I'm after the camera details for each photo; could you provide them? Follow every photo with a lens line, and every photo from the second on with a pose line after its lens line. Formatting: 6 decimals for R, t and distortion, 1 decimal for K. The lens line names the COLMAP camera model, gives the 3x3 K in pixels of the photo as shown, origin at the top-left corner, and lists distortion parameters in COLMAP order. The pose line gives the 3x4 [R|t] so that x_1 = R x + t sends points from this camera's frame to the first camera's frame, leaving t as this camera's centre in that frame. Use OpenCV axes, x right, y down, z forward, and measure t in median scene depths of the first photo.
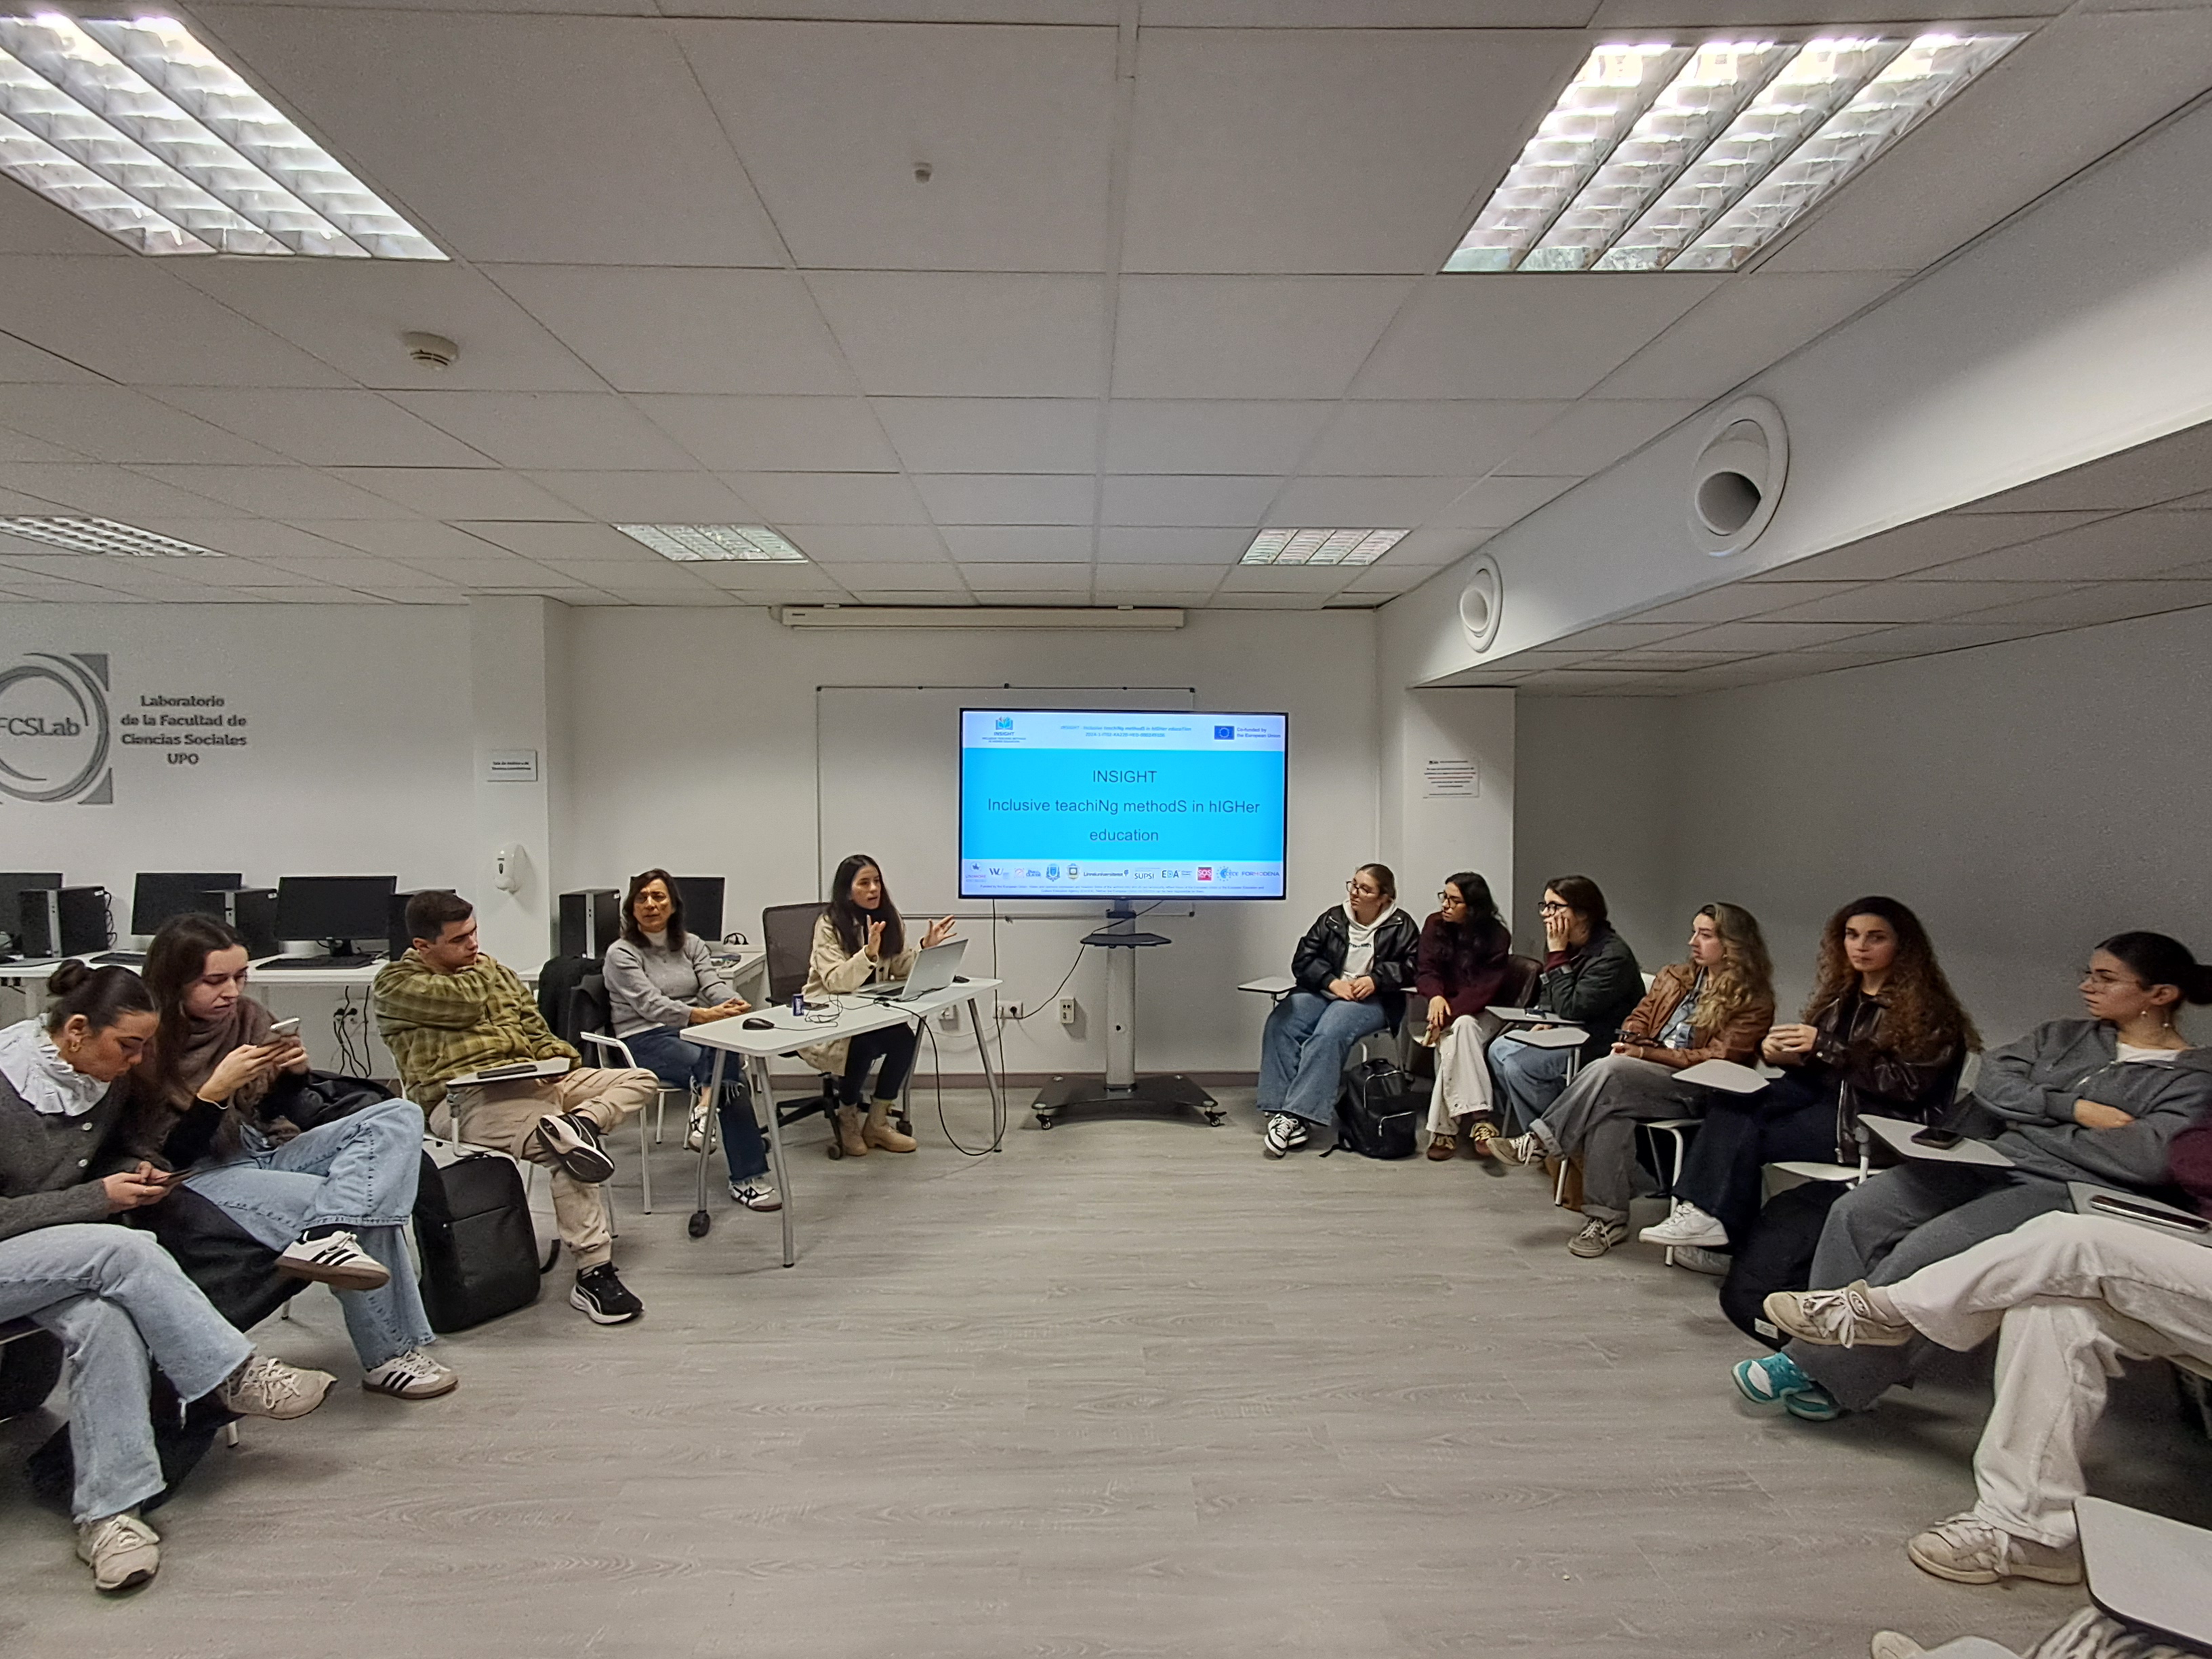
lens RADIAL K [[1008.5, 0, 1116.4], [0, 1008.5, 838.7], [0, 0, 1]] dist [0.000080, 0.000607]
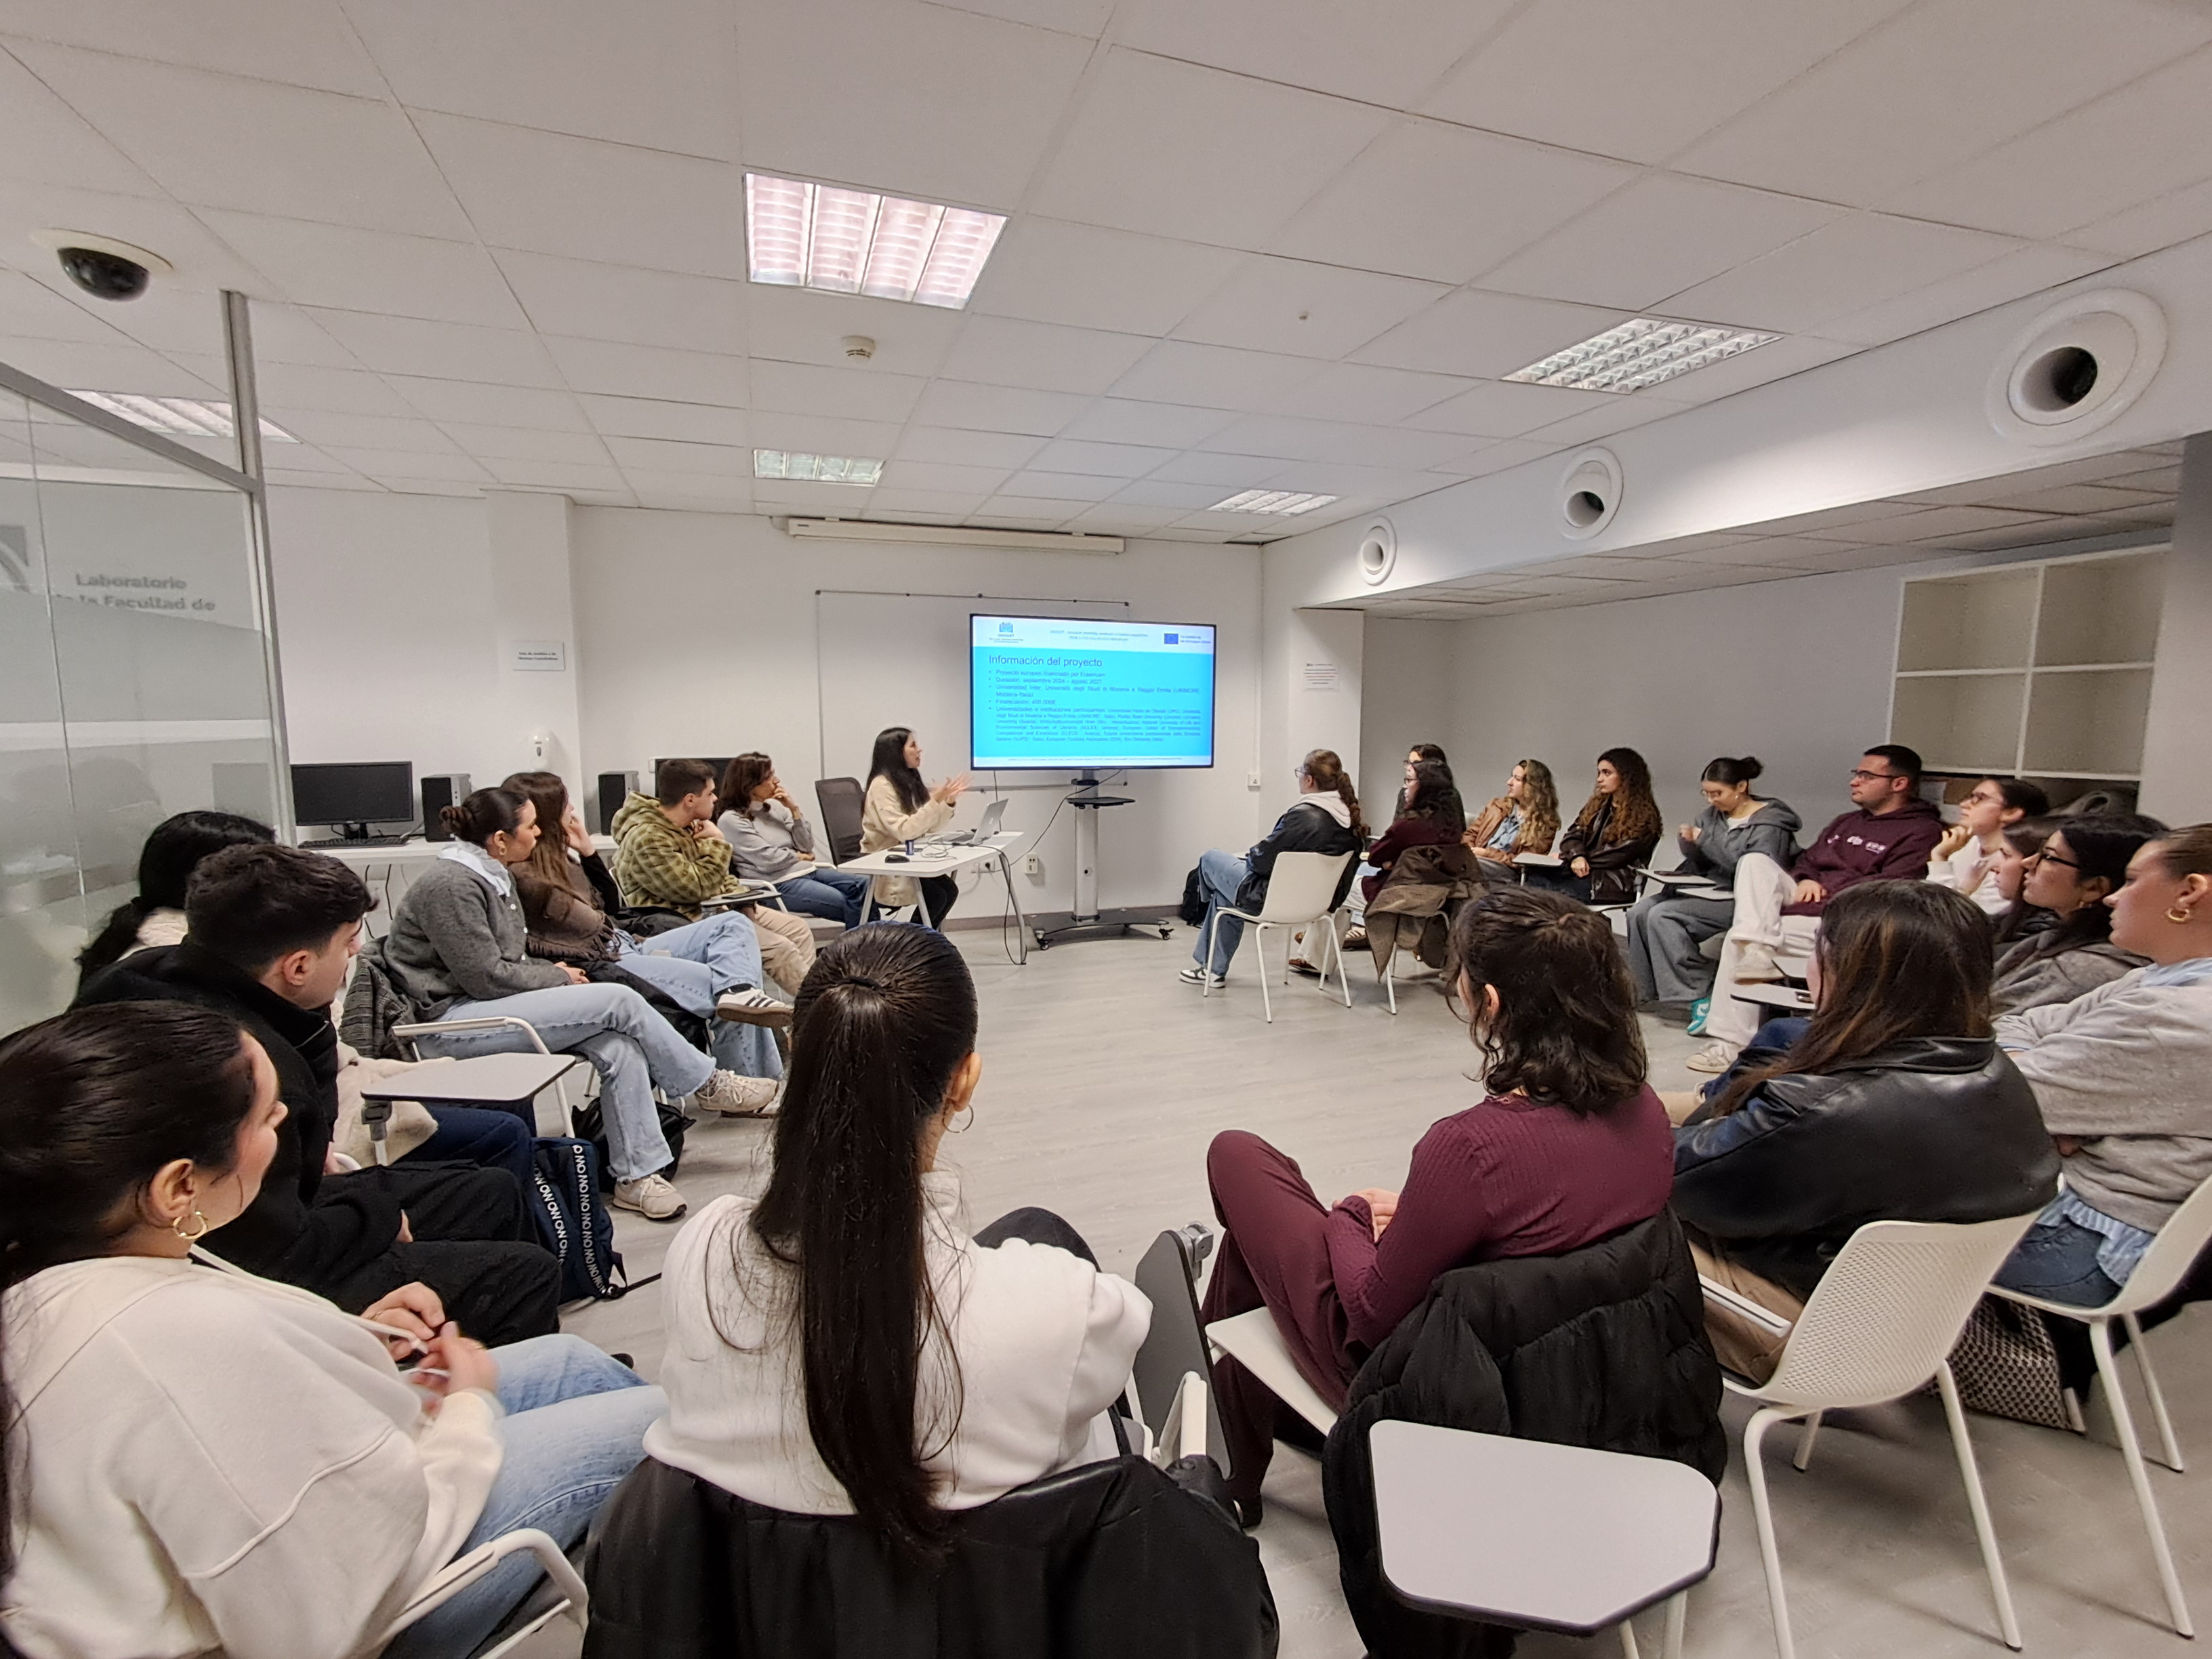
lens RADIAL K [[1010.2, 0, 1106.0], [0, 1010.2, 829.5], [0, 0, 1]] dist [0.003295, 0.000234]
pose [[0.958527, -0.031319, 0.283277, -0.349018], [0.008841, 0.996733, 0.080283, 0.033414], [-0.284866, -0.074449, 0.955672, -0.232132]]
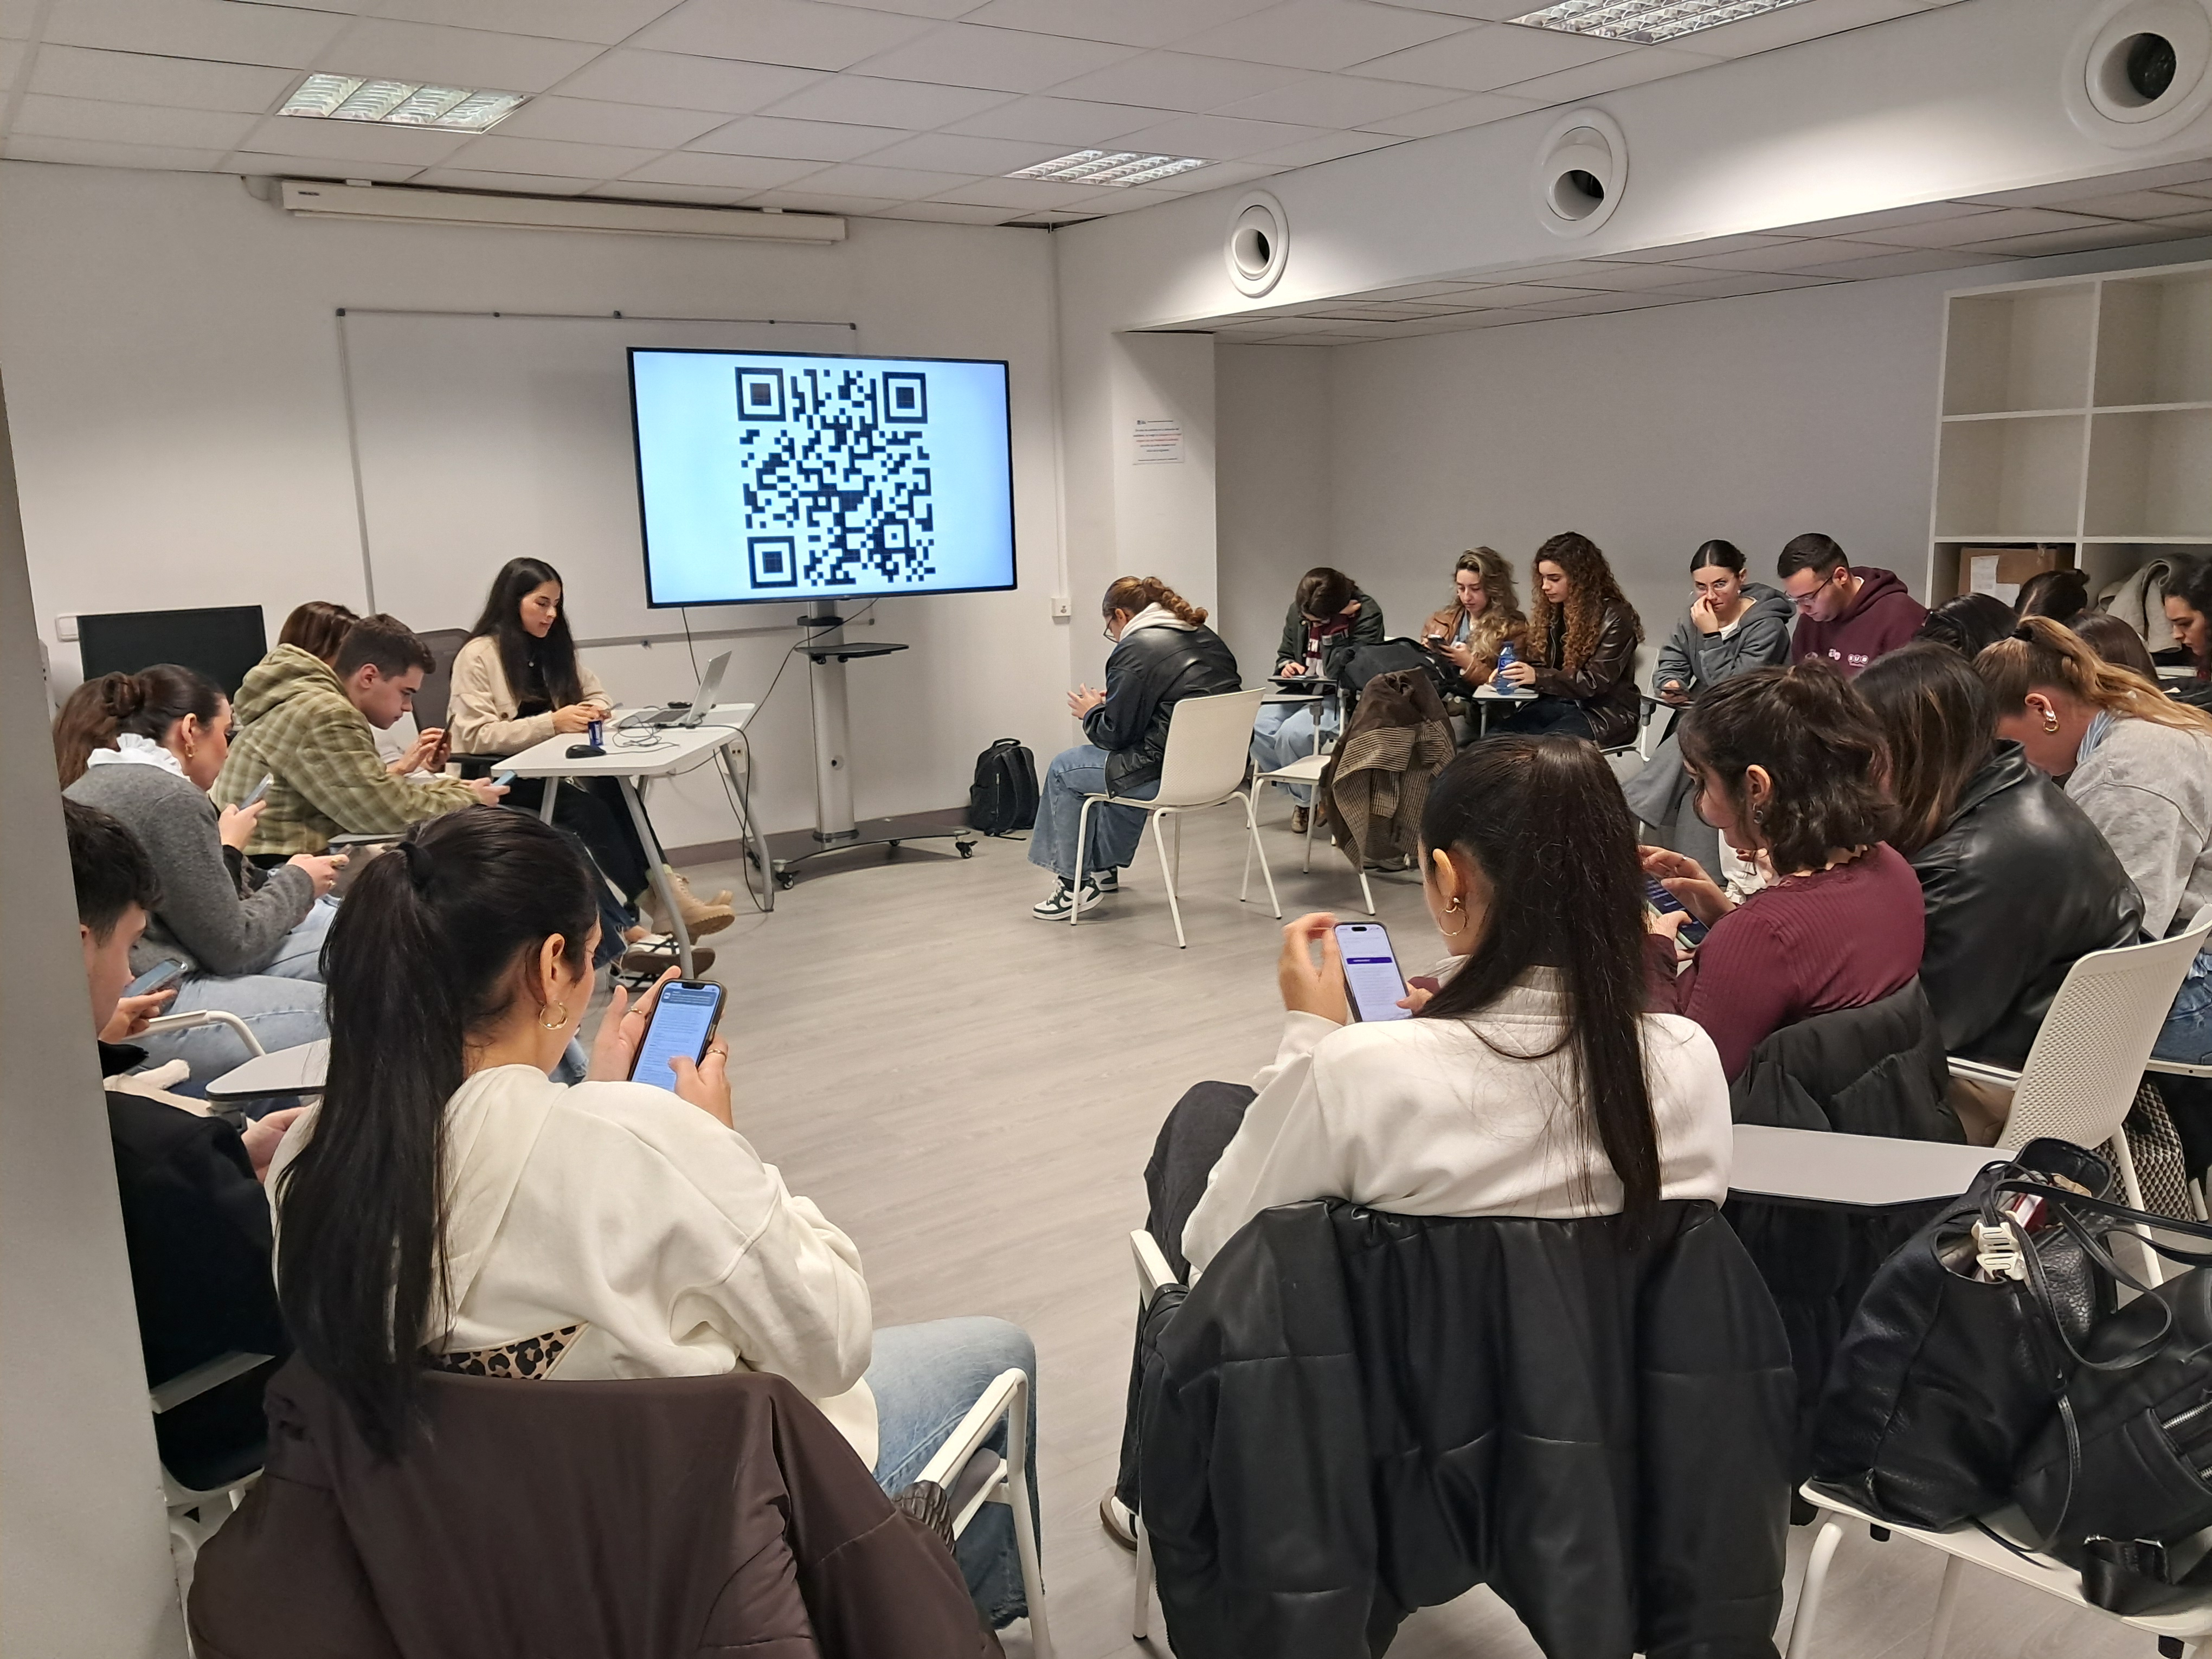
lens RADIAL K [[1727.0, 0, 1109.8], [0, 1727.0, 879.4], [0, 0, 1]] dist [0.048969, -0.085497]
pose [[0.841457, -0.142760, 0.521123, -0.573065], [0.051919, 0.981365, 0.185008, 0.035183], [-0.537824, -0.128620, 0.833188, -0.299052]]
